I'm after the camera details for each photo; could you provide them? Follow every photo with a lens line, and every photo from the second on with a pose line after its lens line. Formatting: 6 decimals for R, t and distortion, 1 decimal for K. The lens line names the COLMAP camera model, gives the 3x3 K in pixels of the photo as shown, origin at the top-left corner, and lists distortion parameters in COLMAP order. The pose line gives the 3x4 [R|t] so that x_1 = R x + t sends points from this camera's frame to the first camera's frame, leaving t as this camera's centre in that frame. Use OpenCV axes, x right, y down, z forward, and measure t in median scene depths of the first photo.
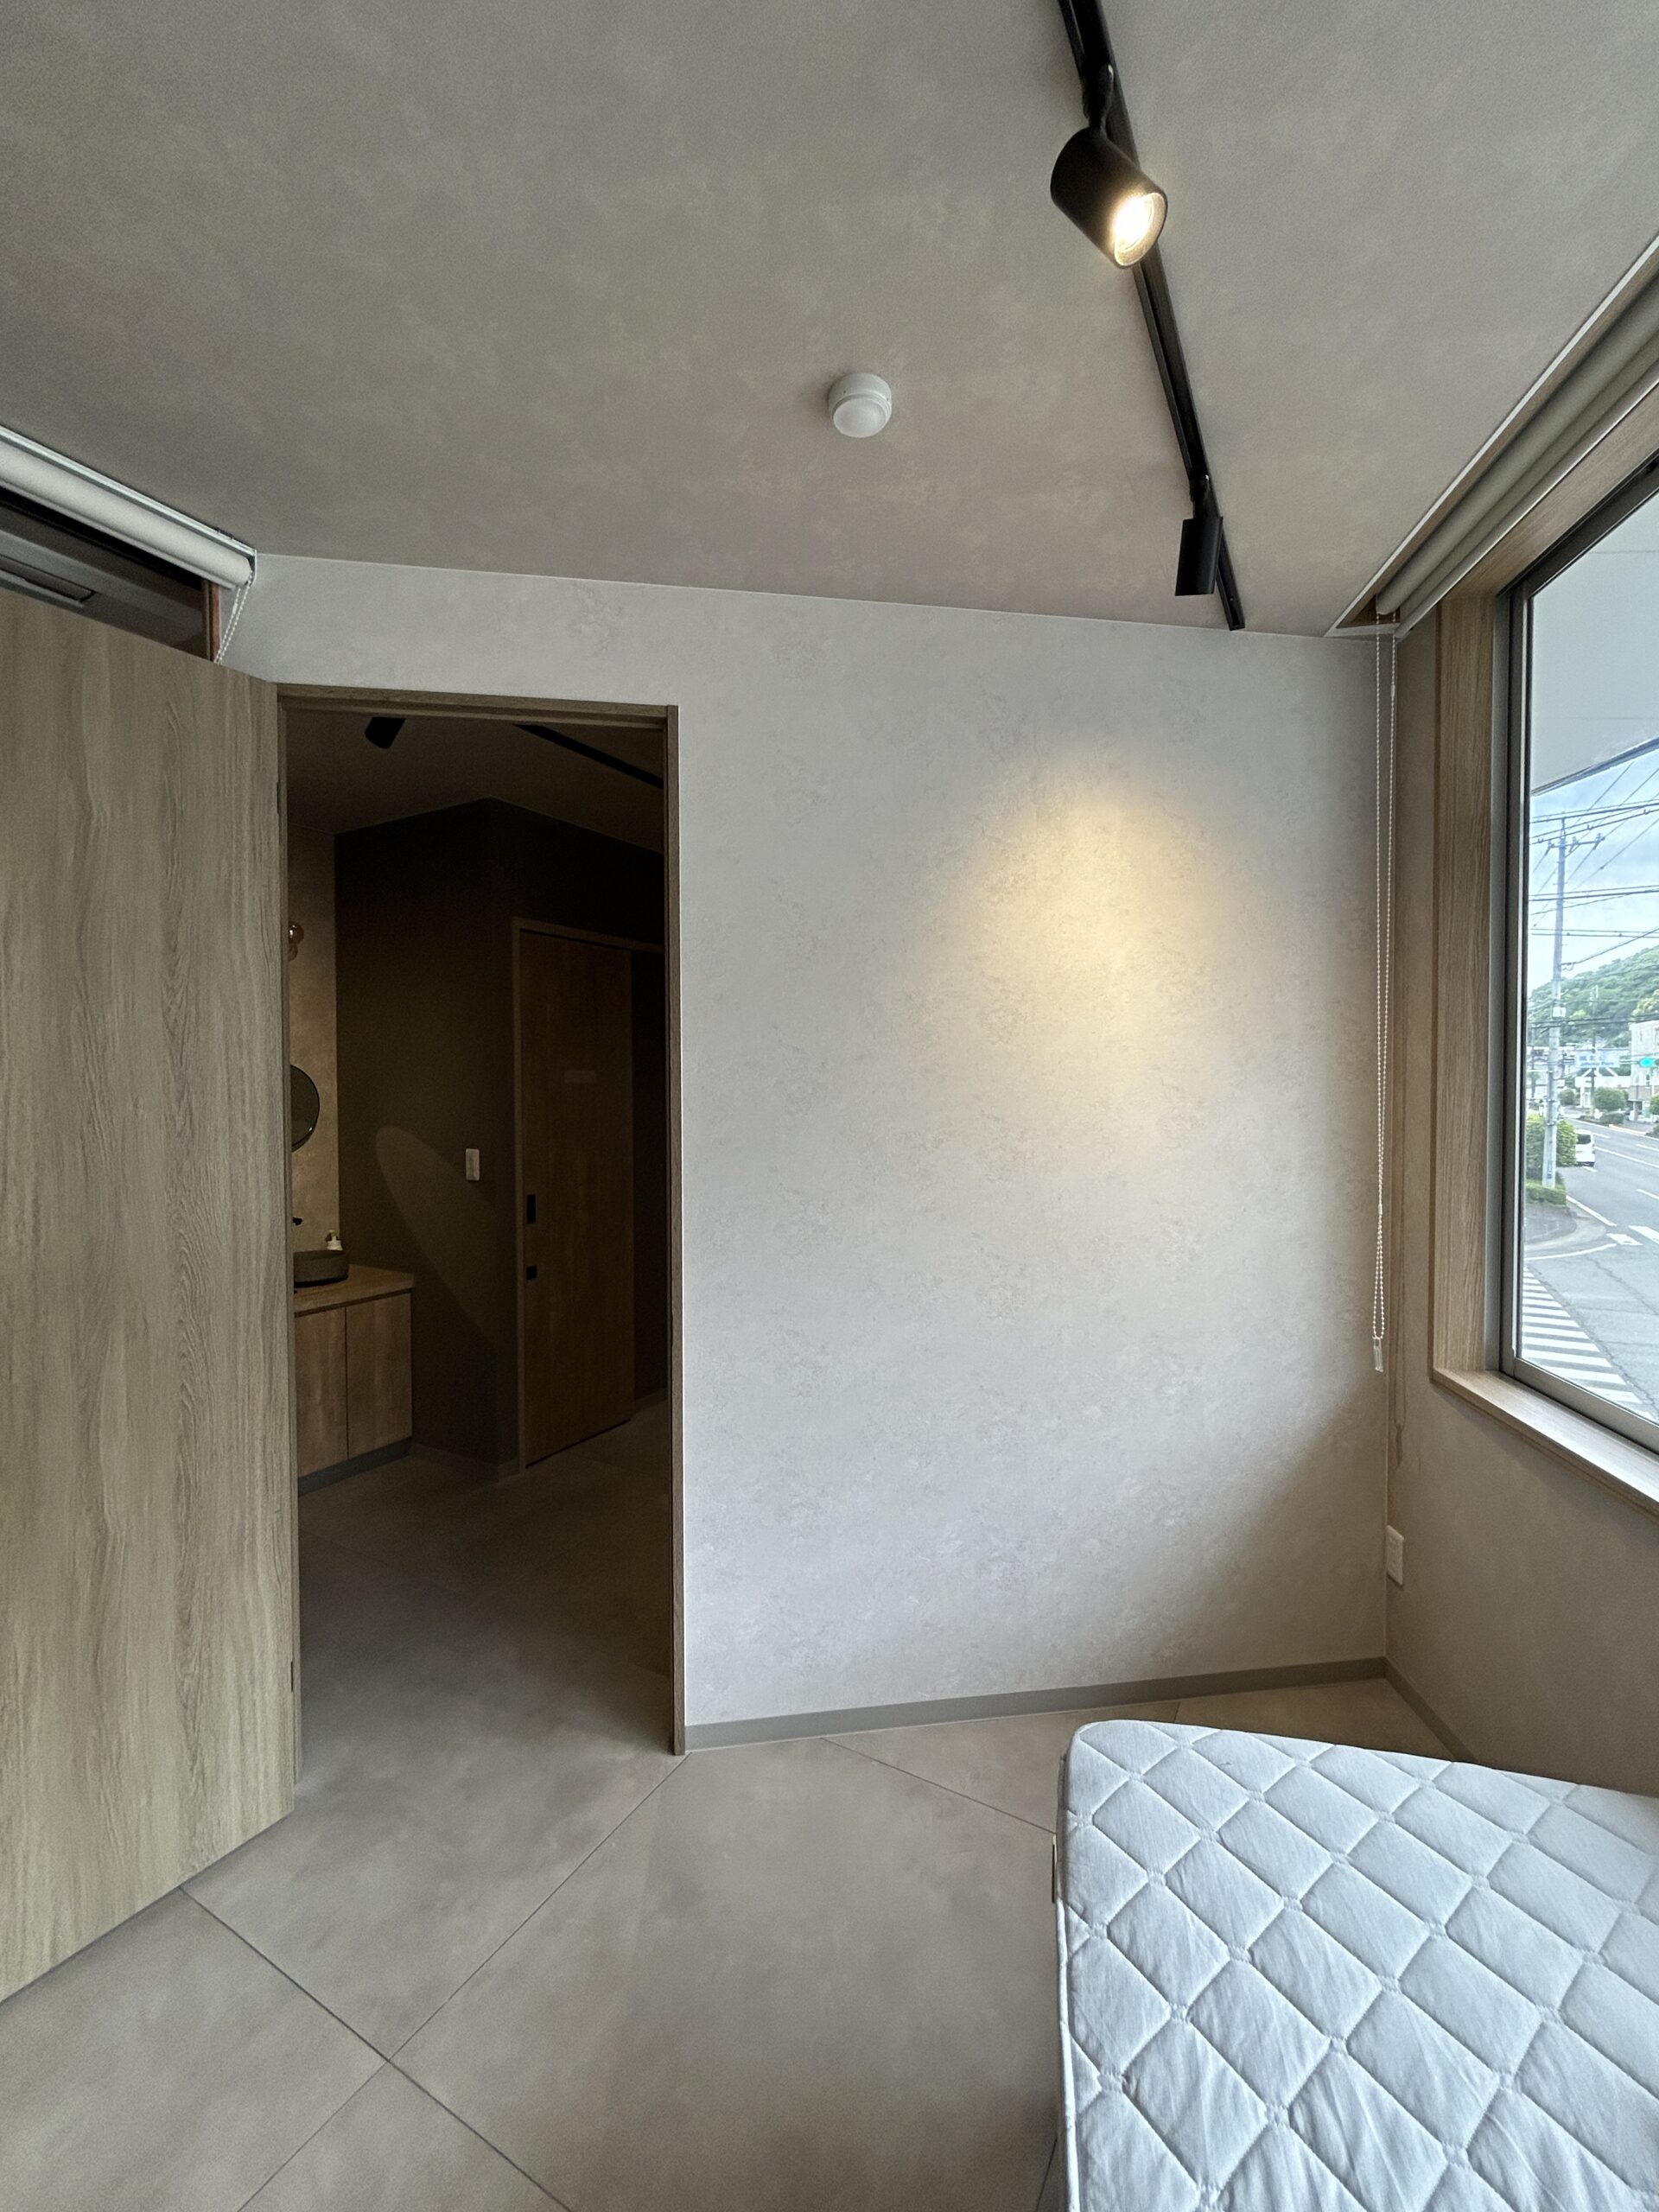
lens RADIAL K [[887.7, 0, 829.0], [0, 887.7, 1103.6], [0, 0, 1]] dist [-0.001429, 0.000501]
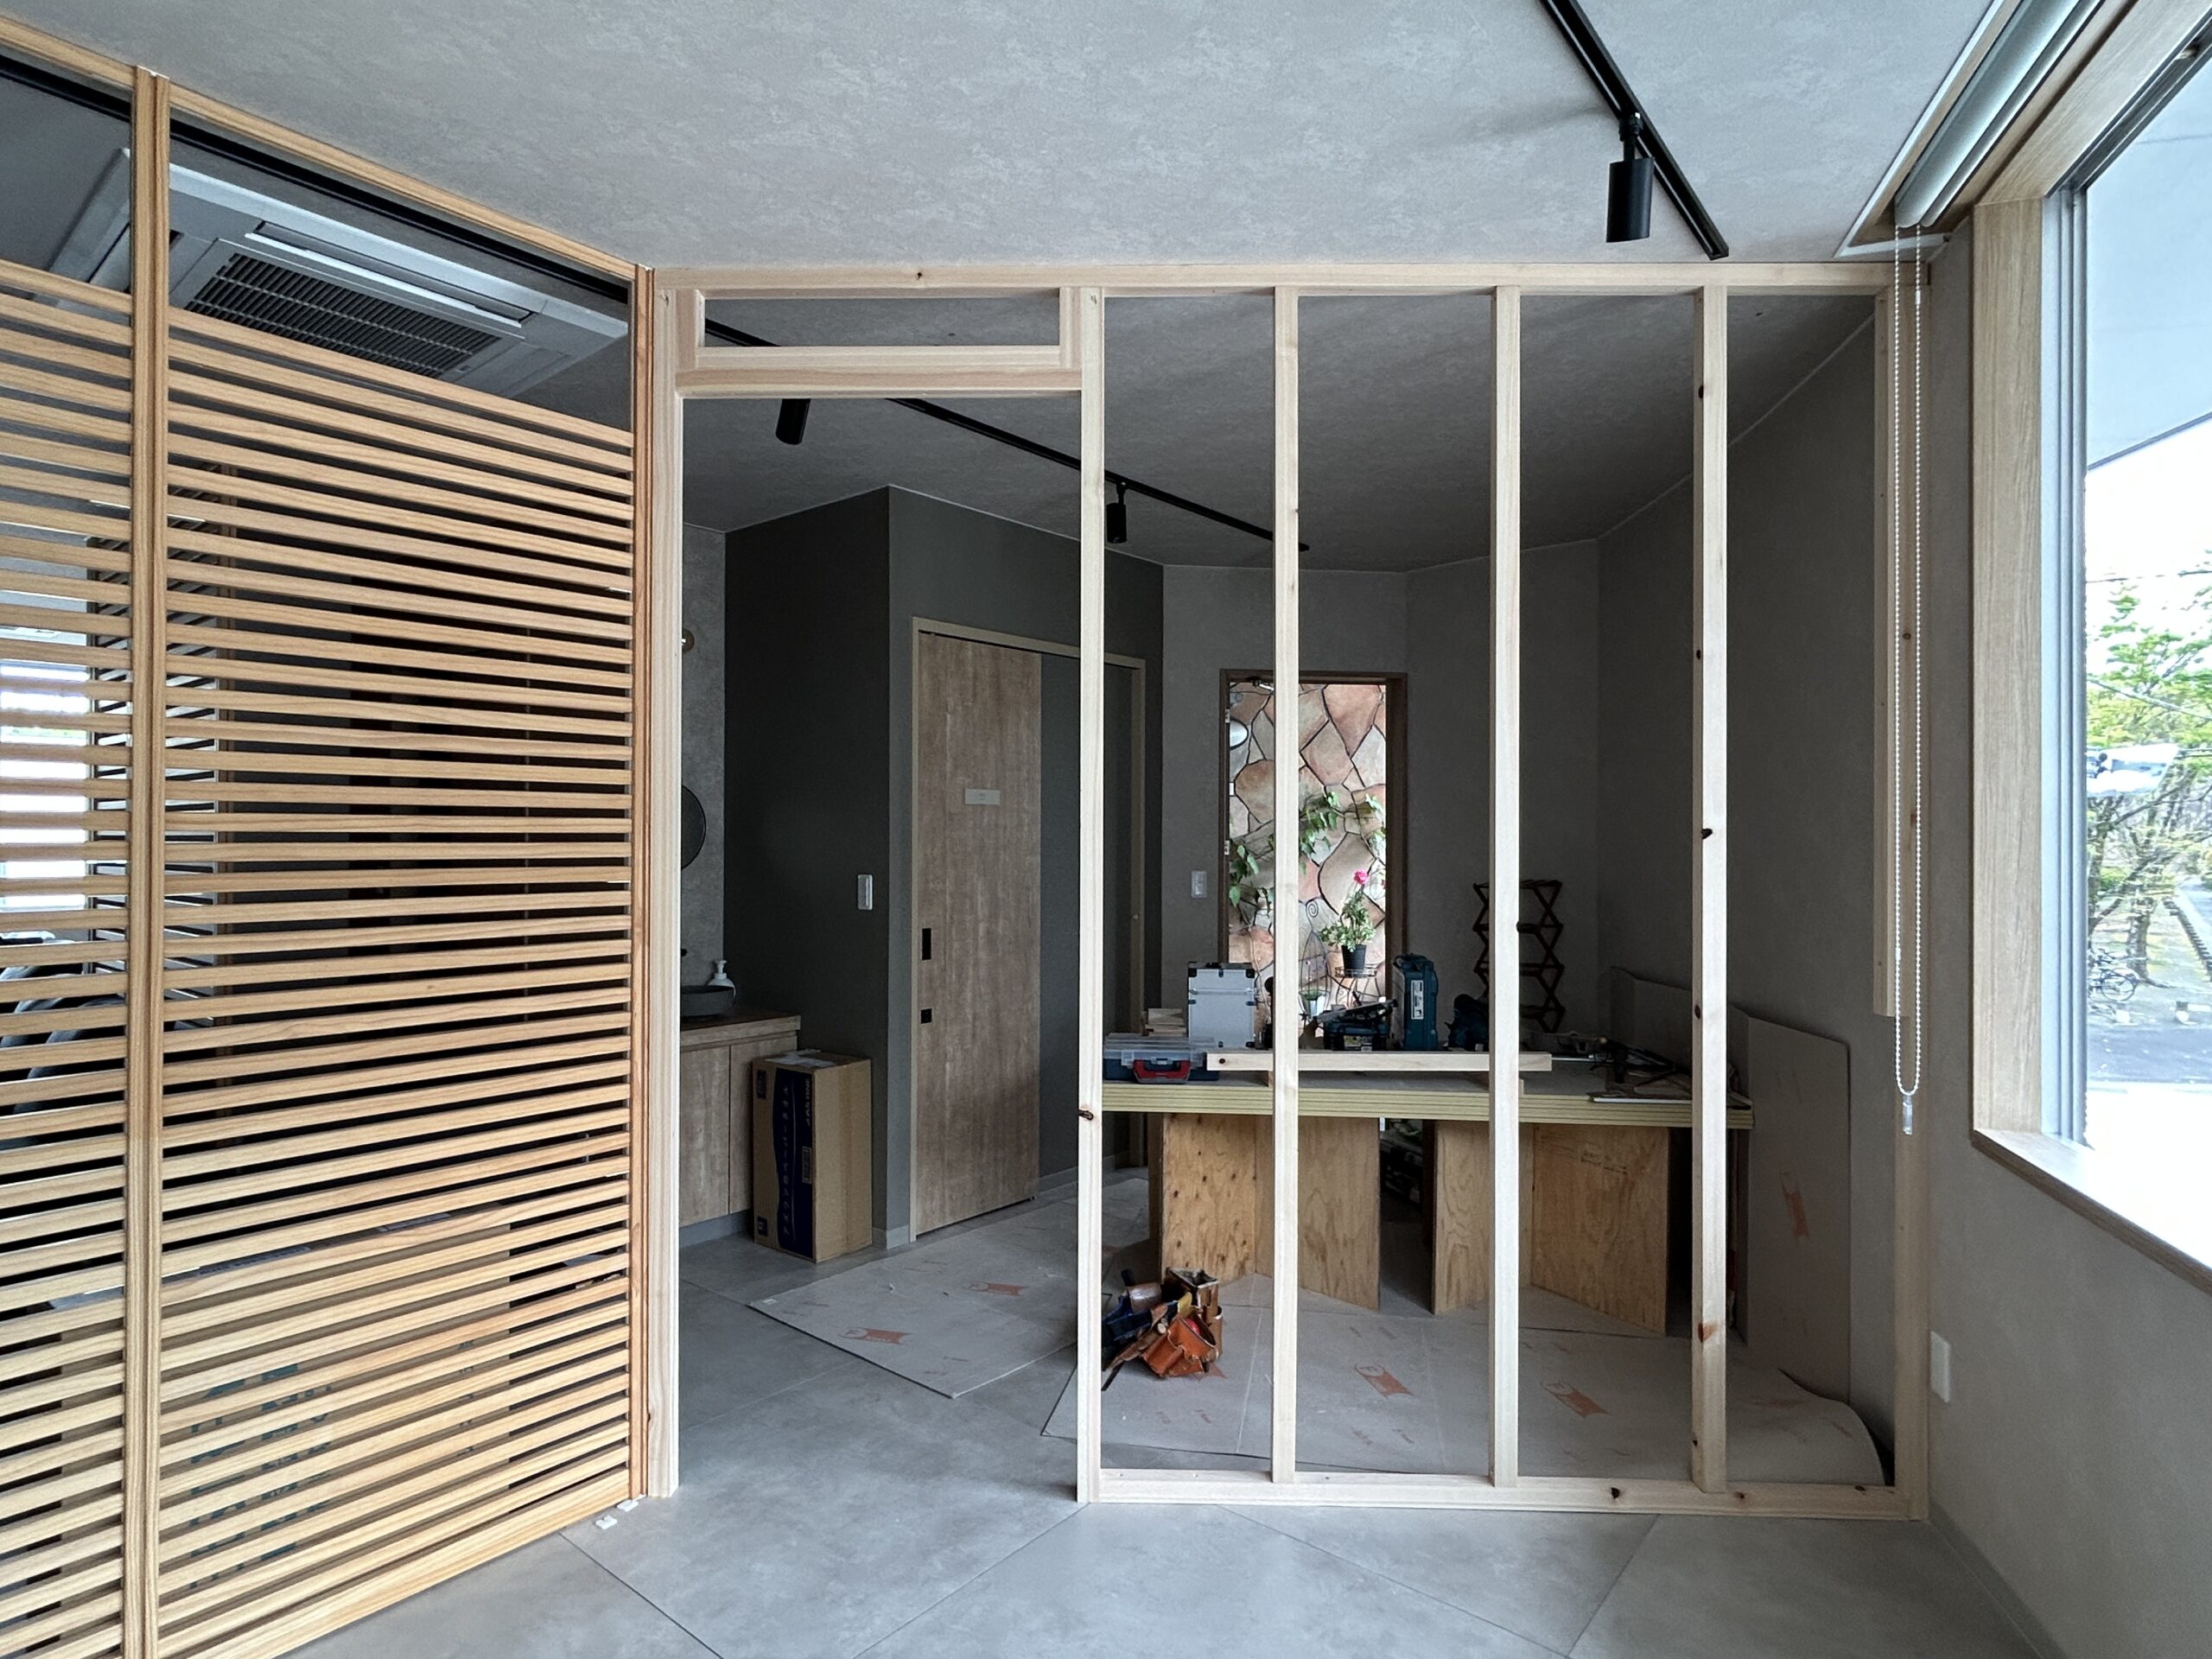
lens RADIAL K [[1159.1, 0, 1108.3], [0, 1159.1, 833.2], [0, 0, 1]] dist [0.002748, -0.001331]
pose [[0.985422, 0.006028, -0.170023, 0.079812], [-0.009686, 0.999739, -0.020696, 0.060842], [0.169854, 0.022041, 0.985223, -0.227756]]
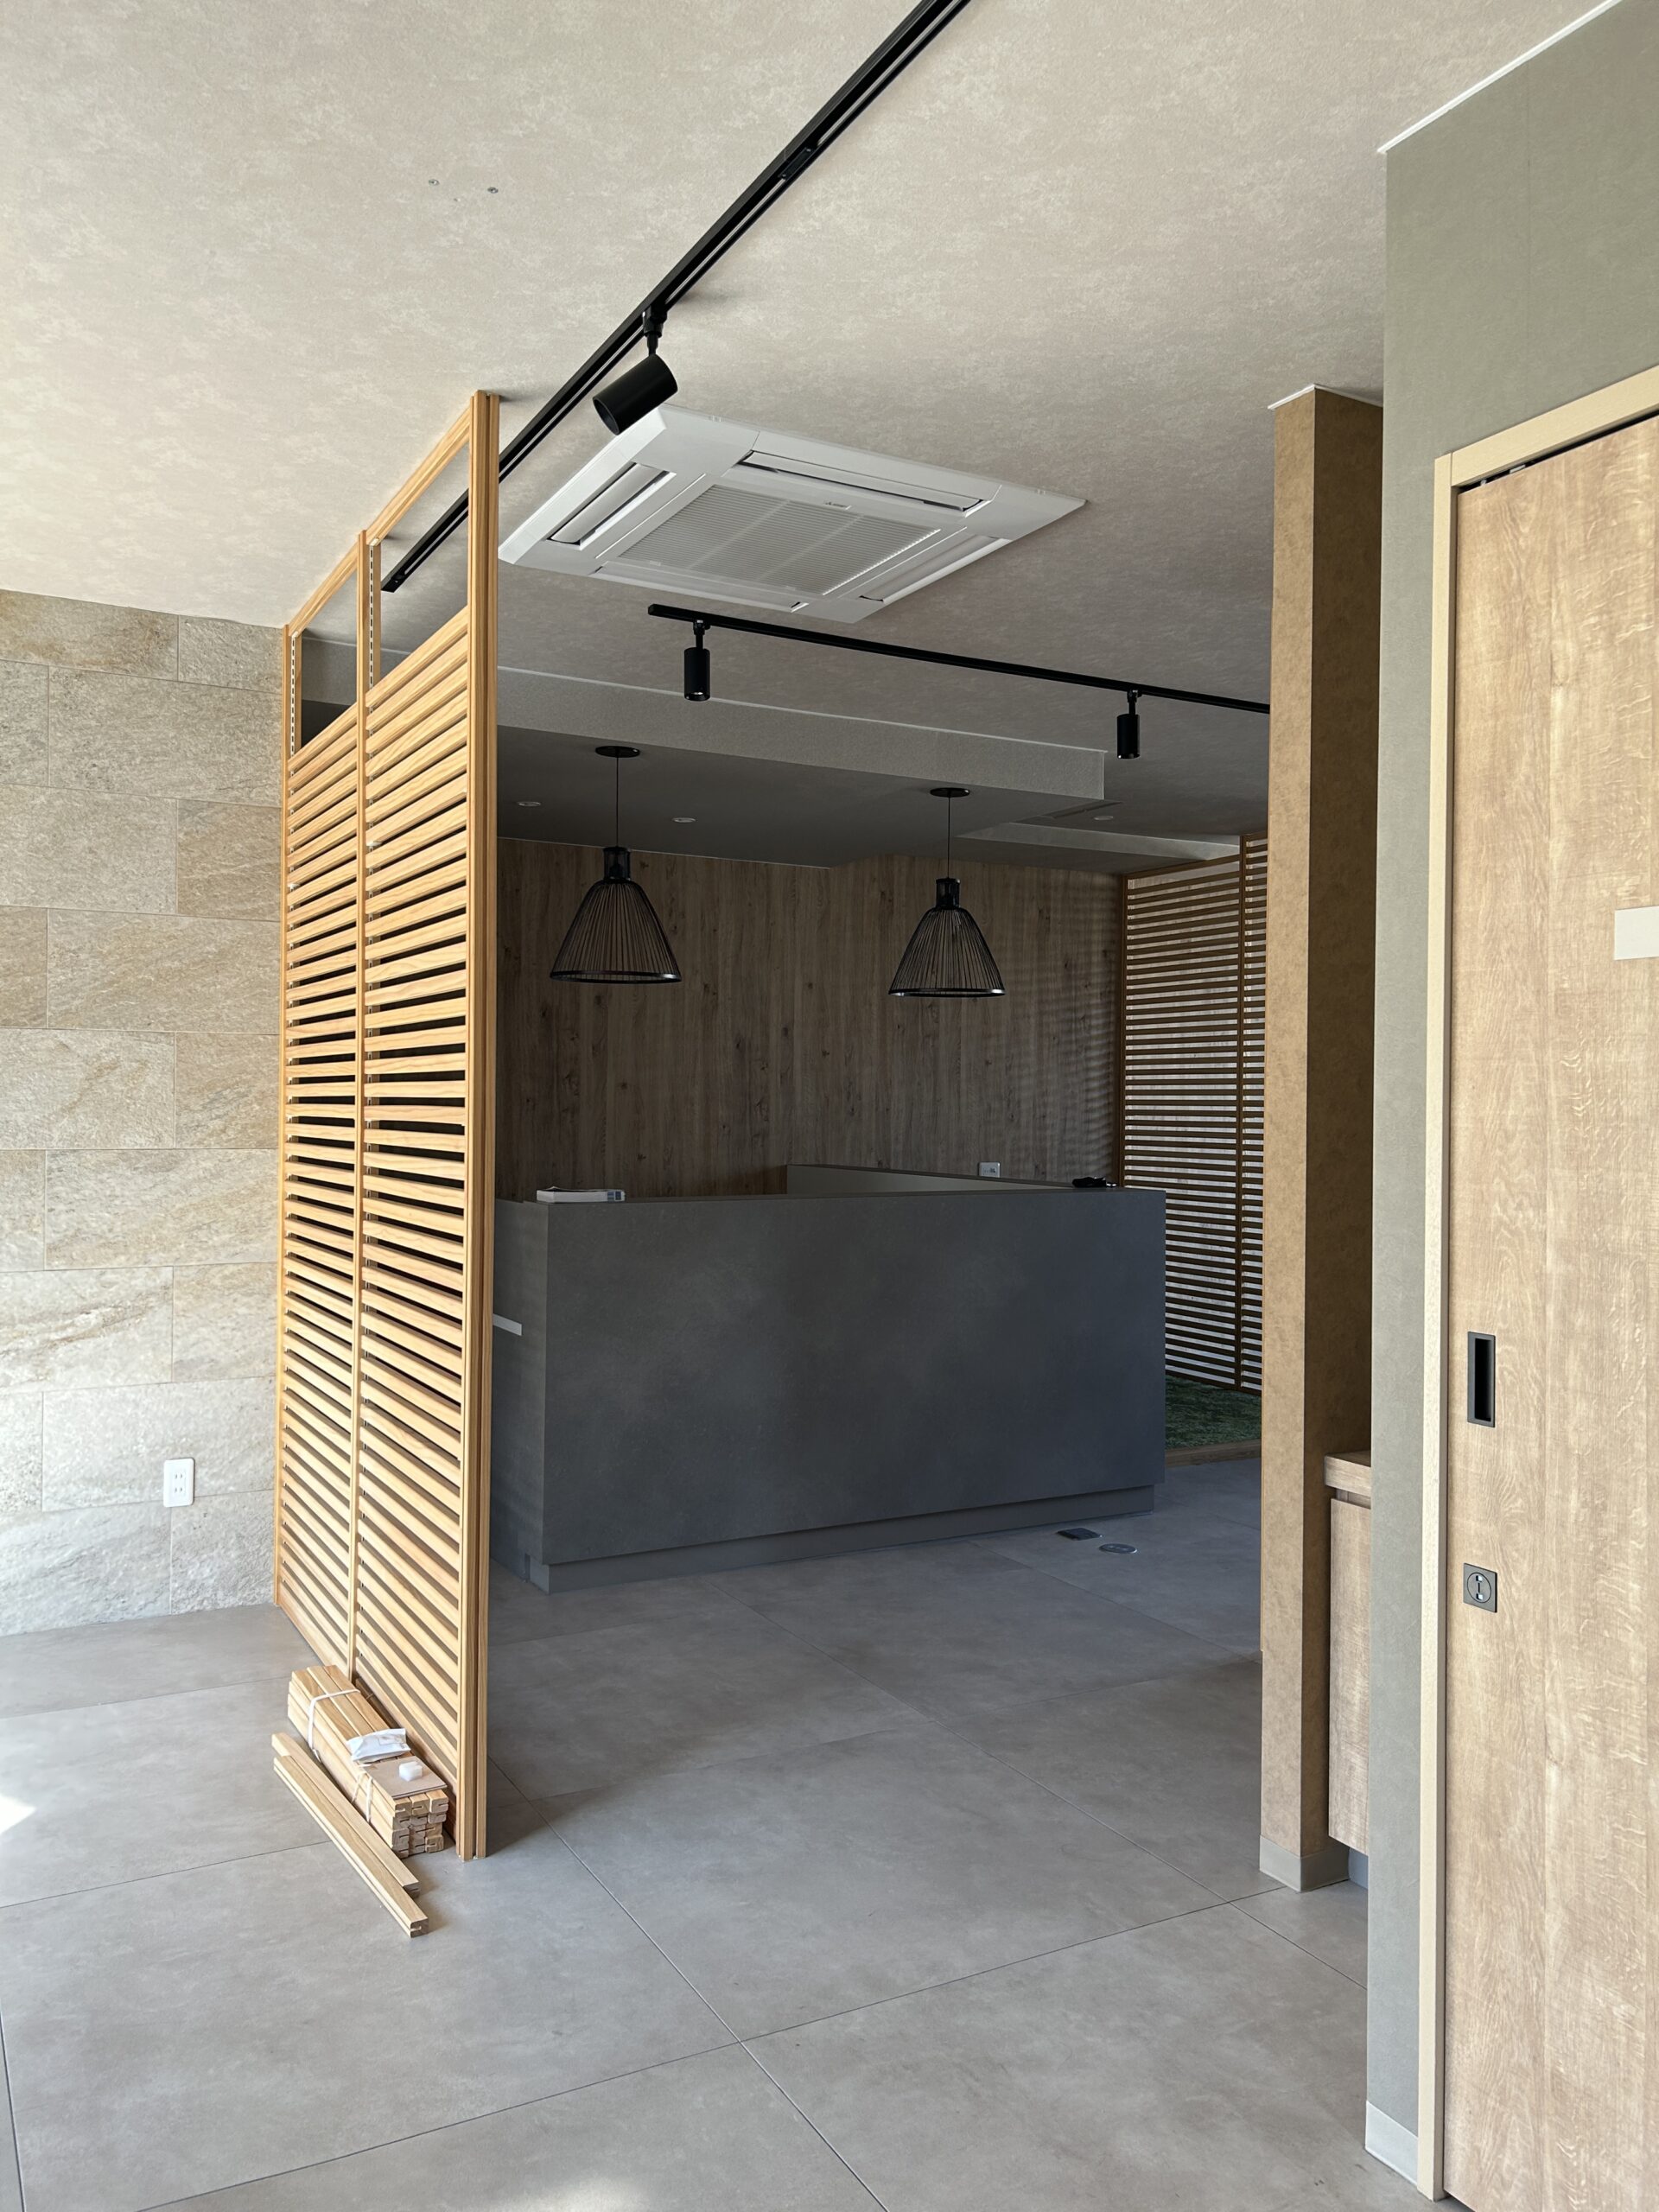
lens RADIAL K [[1673.5, 0, 828.4], [0, 1673.5, 1100.0], [0, 0, 1]] dist [0.005525, 0.001408]
pose [[-0.512700, -0.004355, -0.858557, 0.560077], [-0.023684, 0.999678, 0.009072, 0.044899], [0.858241, 0.024985, -0.512638, 2.221898]]
